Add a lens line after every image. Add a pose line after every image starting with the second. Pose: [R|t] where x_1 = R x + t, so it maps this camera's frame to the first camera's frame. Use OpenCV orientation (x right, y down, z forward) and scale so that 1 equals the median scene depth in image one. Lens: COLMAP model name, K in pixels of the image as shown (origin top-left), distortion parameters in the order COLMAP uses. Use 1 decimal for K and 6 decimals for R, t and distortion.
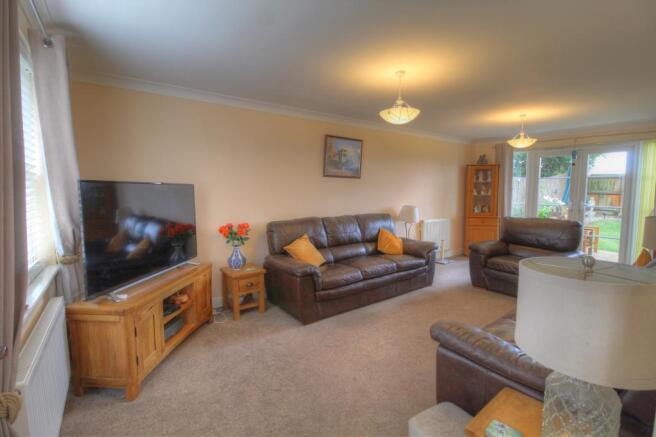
lens RADIAL K [[306.9, 0, 327.5], [0, 306.9, 216.6], [0, 0, 1]] dist [-0.022250, -0.000345]
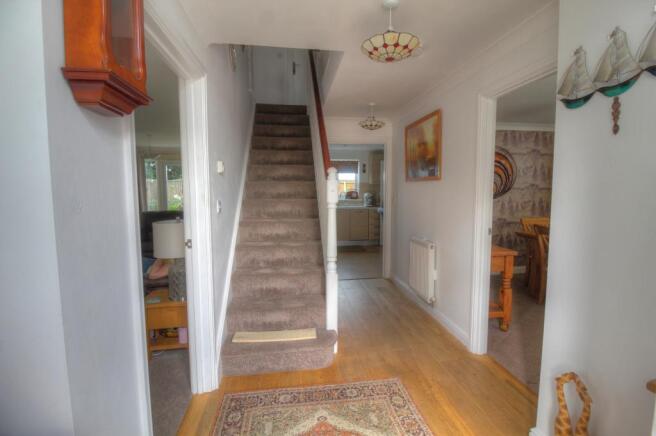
lens RADIAL K [[306.9, 0, 329.8], [0, 306.9, 214.6], [0, 0, 1]] dist [-0.022250, -0.000345]
pose [[0.465849, -0.073129, 0.881837, -0.106247], [0.079212, 0.996024, 0.040754, 0.015163], [-0.881312, 0.050867, 0.469789, -0.169362]]
